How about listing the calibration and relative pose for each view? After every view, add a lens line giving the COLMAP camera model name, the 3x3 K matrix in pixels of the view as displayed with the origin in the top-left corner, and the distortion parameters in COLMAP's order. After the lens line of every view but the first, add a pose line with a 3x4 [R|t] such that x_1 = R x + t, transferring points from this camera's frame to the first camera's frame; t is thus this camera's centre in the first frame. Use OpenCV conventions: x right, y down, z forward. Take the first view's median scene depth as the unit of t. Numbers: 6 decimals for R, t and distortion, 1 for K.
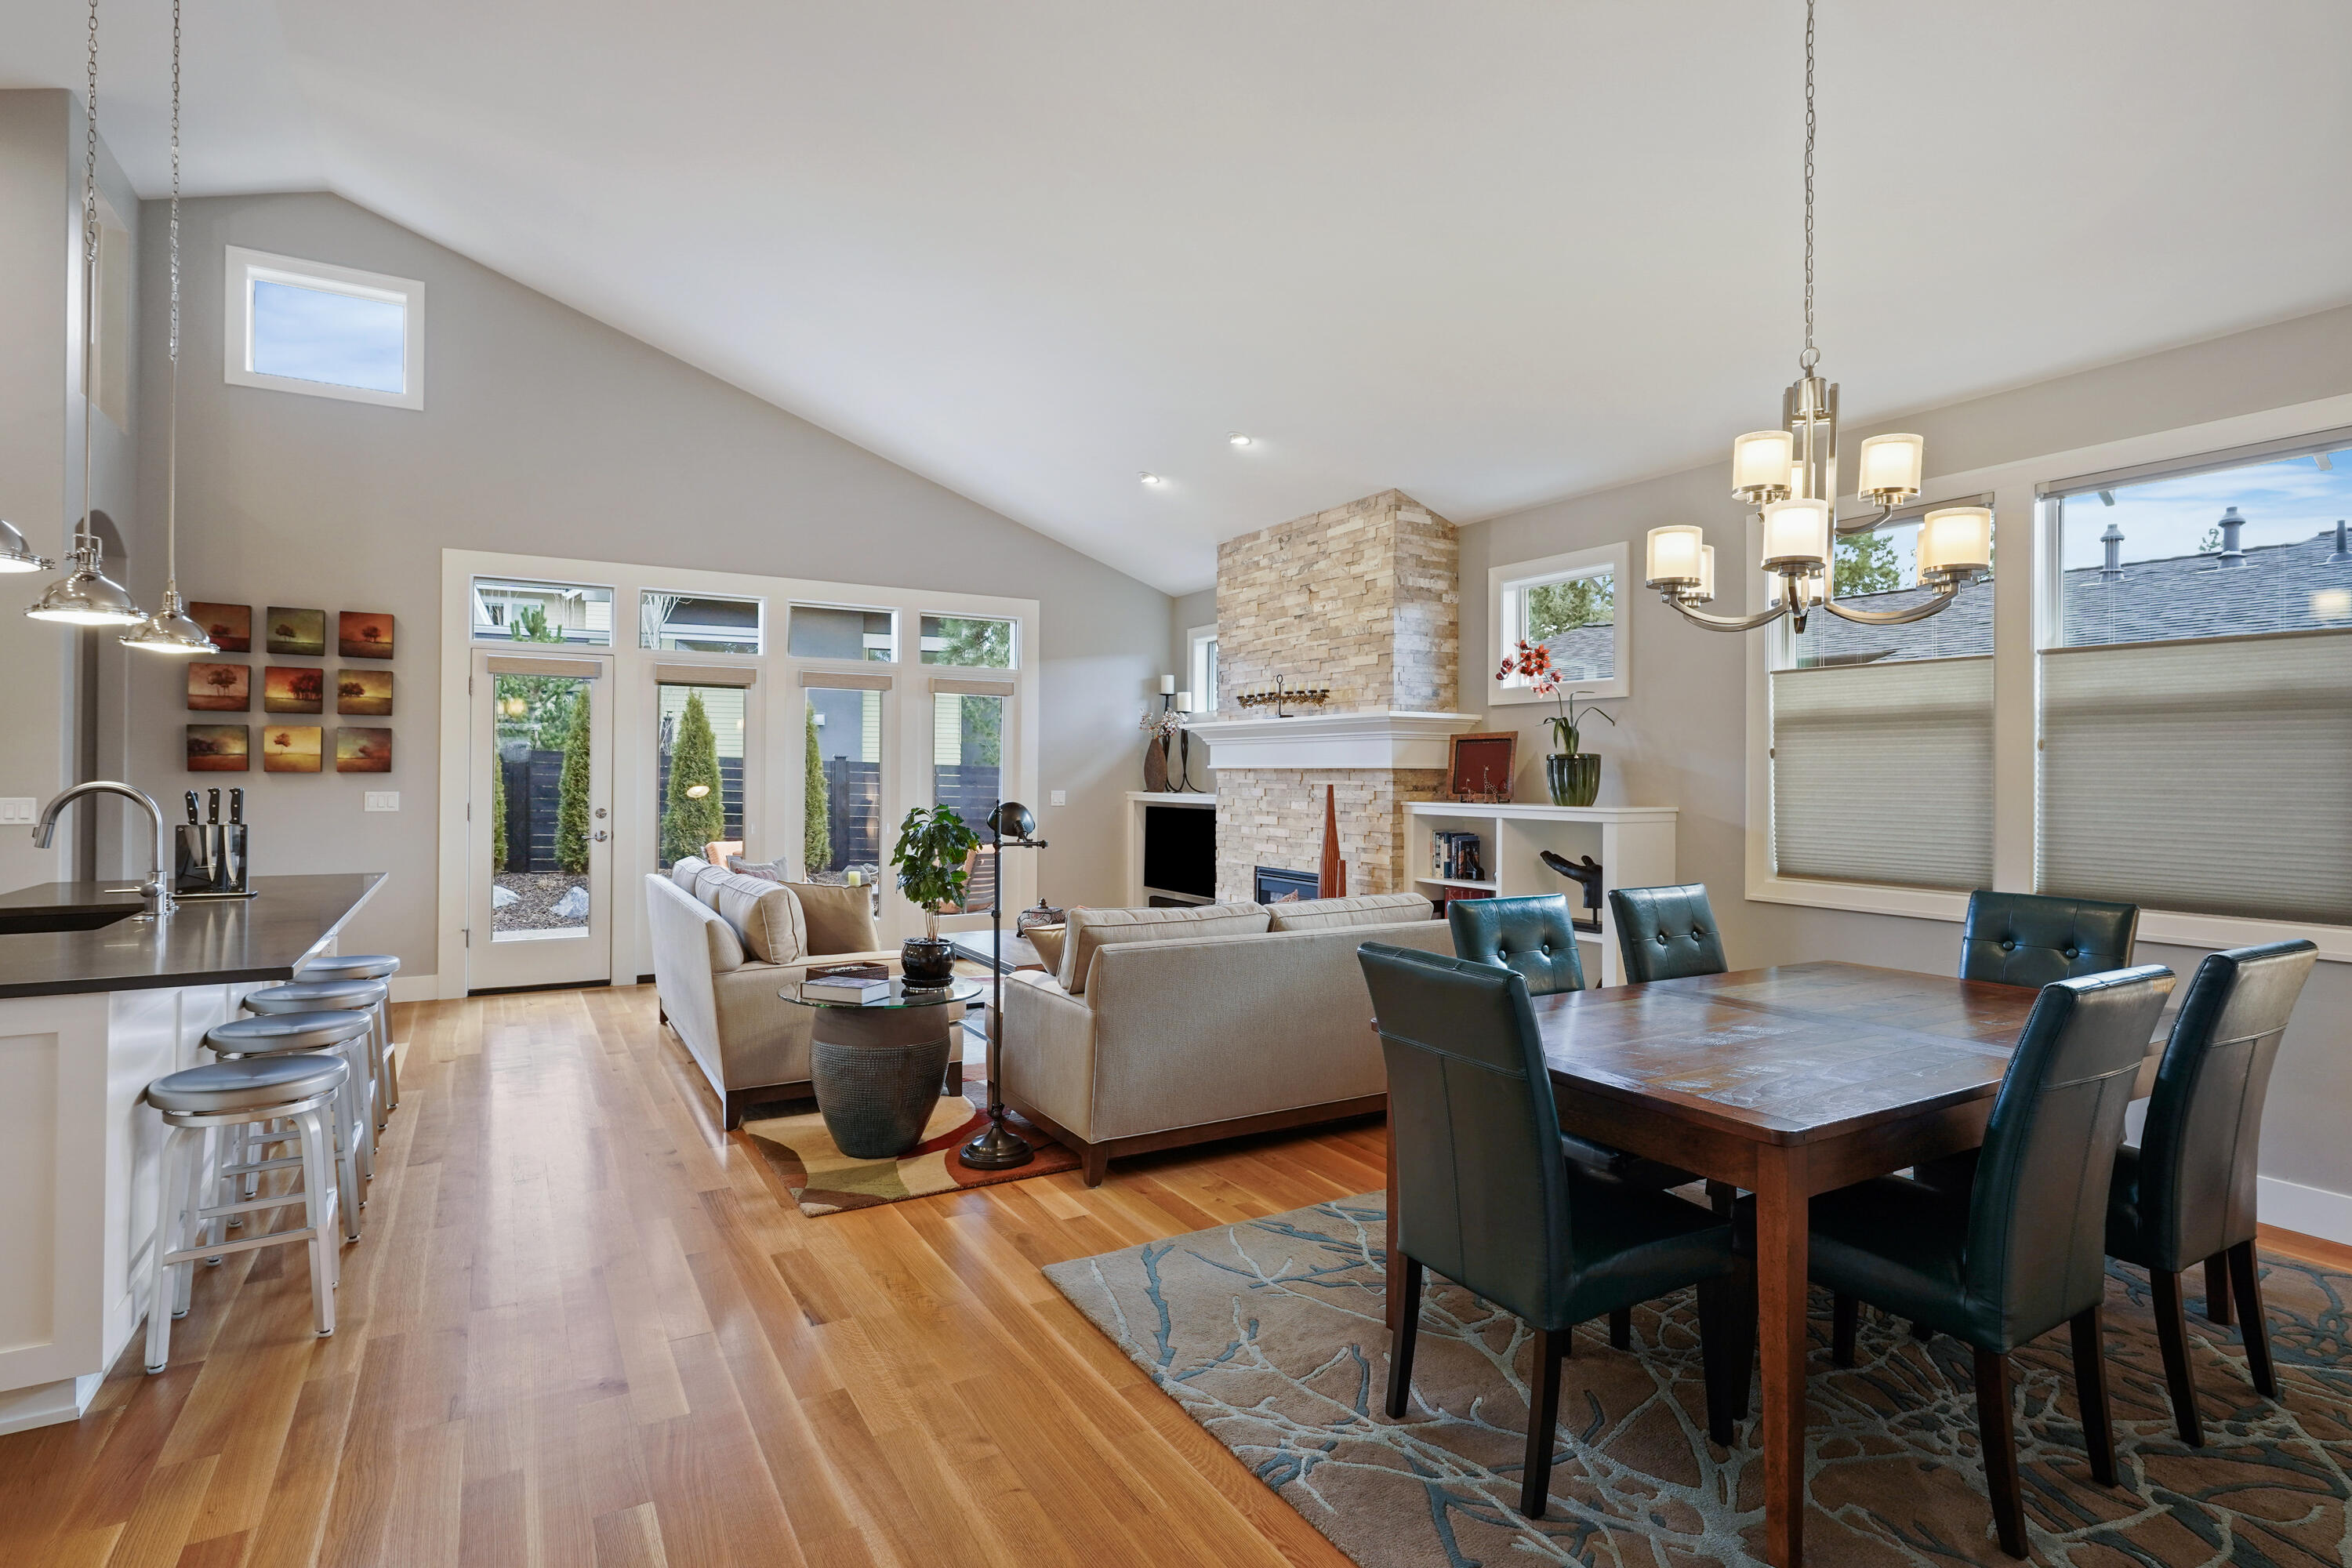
lens RADIAL K [[1168.7, 0, 1179.2], [0, 1168.7, 767.1], [0, 0, 1]] dist [-0.006593, 0.002411]
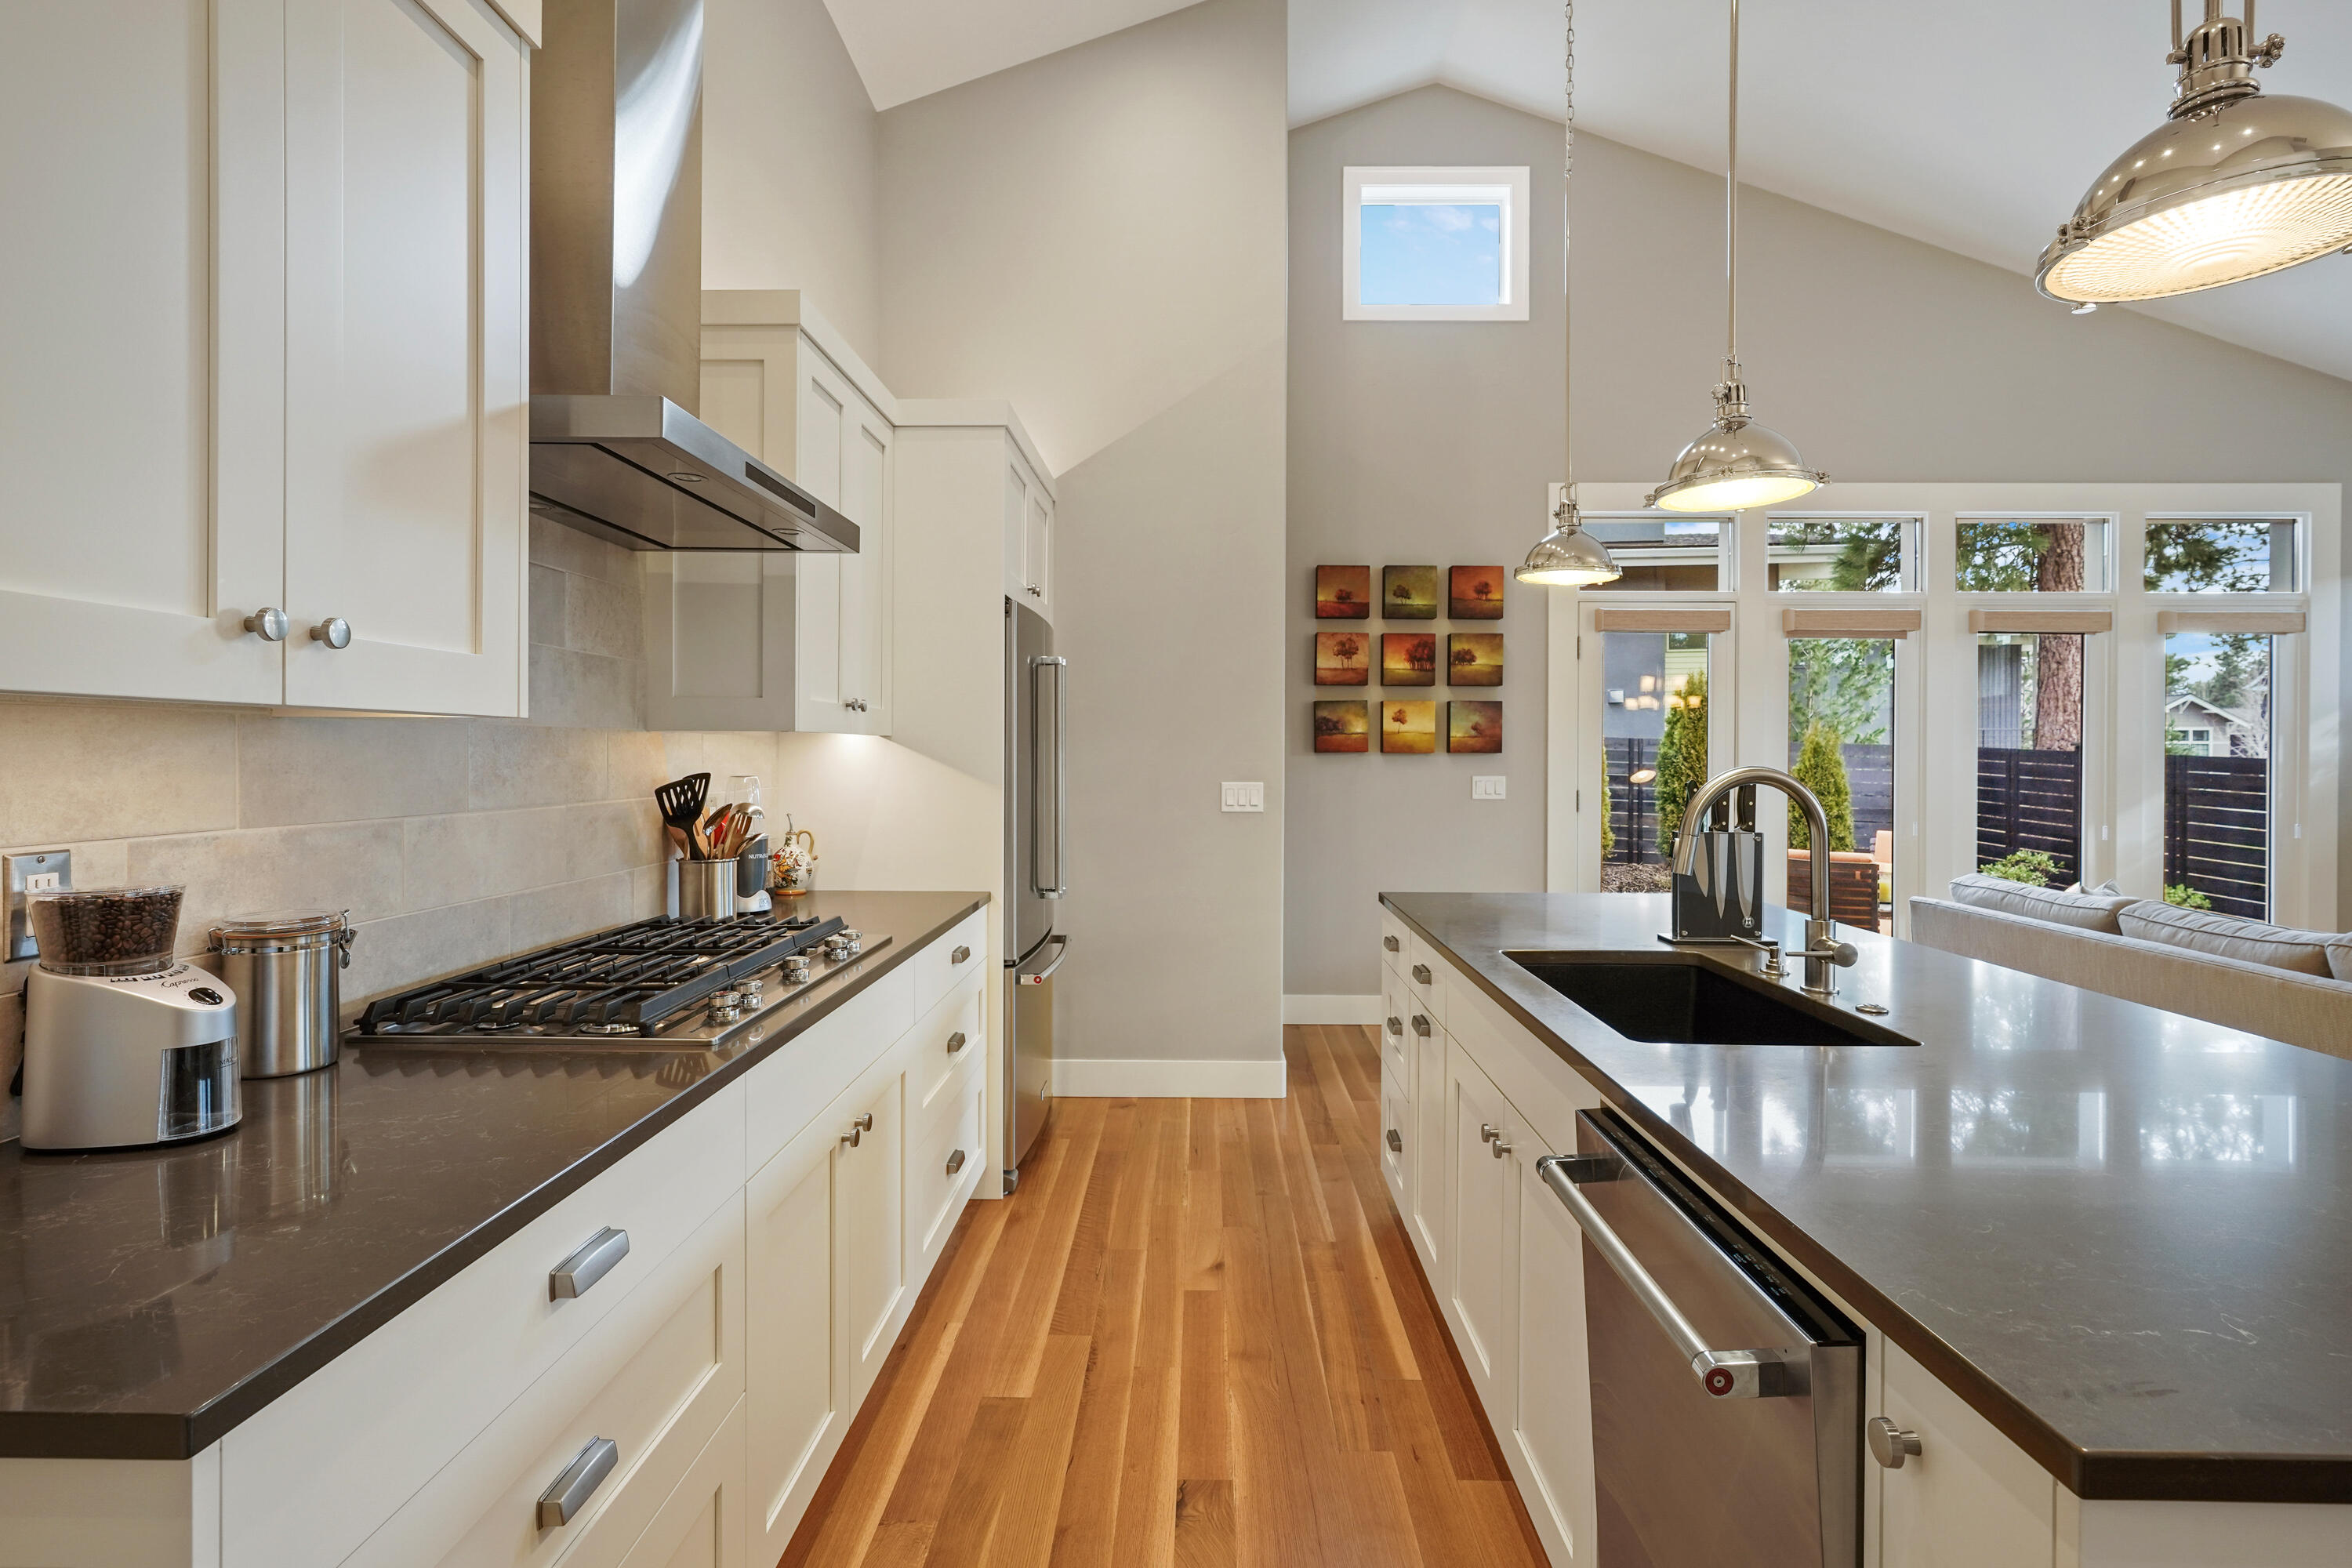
lens RADIAL K [[1131.4, 0, 1182.1], [0, 1131.4, 758.2], [0, 0, 1]] dist [-0.011447, 0.007582]
pose [[0.851863, -0.000499, -0.523765, -0.449880], [0.004811, 0.999965, 0.006871, 0.001462], [0.523743, -0.008373, 0.851835, 0.182013]]
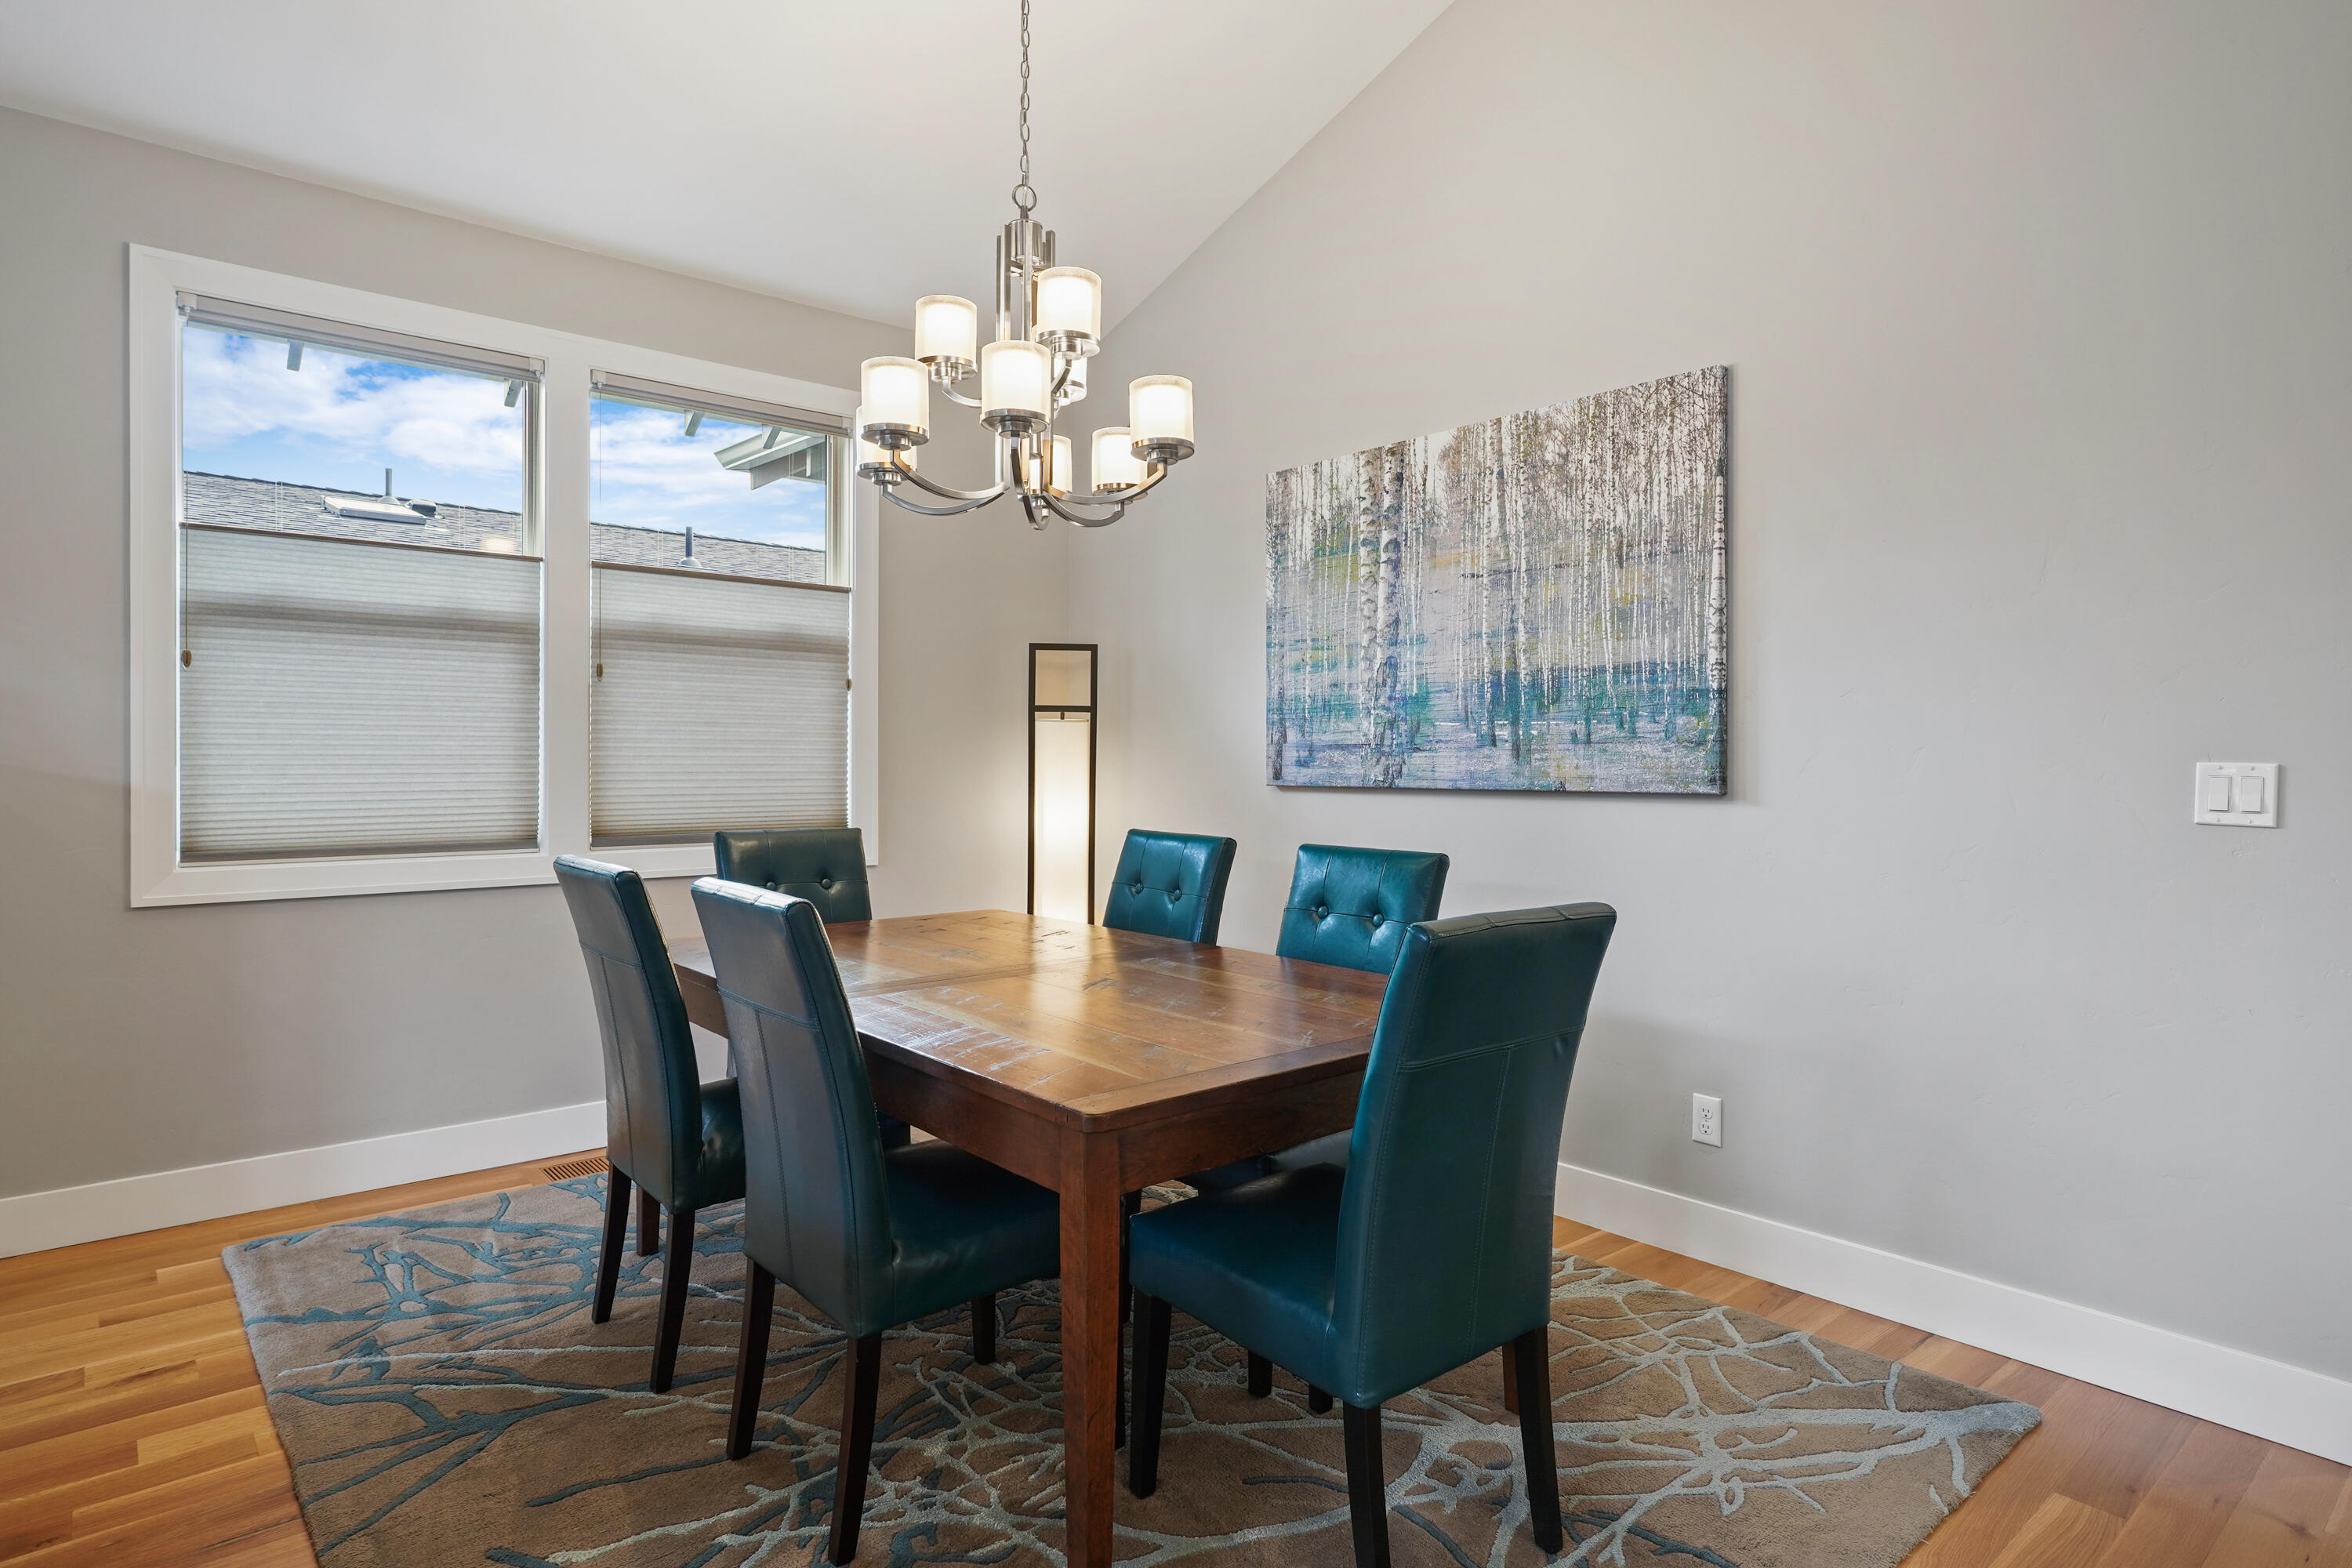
lens RADIAL K [[1265.9, 0, 1185.2], [0, 1265.9, 768.1], [0, 0, 1]] dist [-0.006355, 0.002012]
pose [[-0.179656, -0.017217, 0.983579, -0.173440], [-0.012158, 0.999809, 0.015281, 0.021757], [-0.983654, -0.009213, -0.179831, 0.458301]]
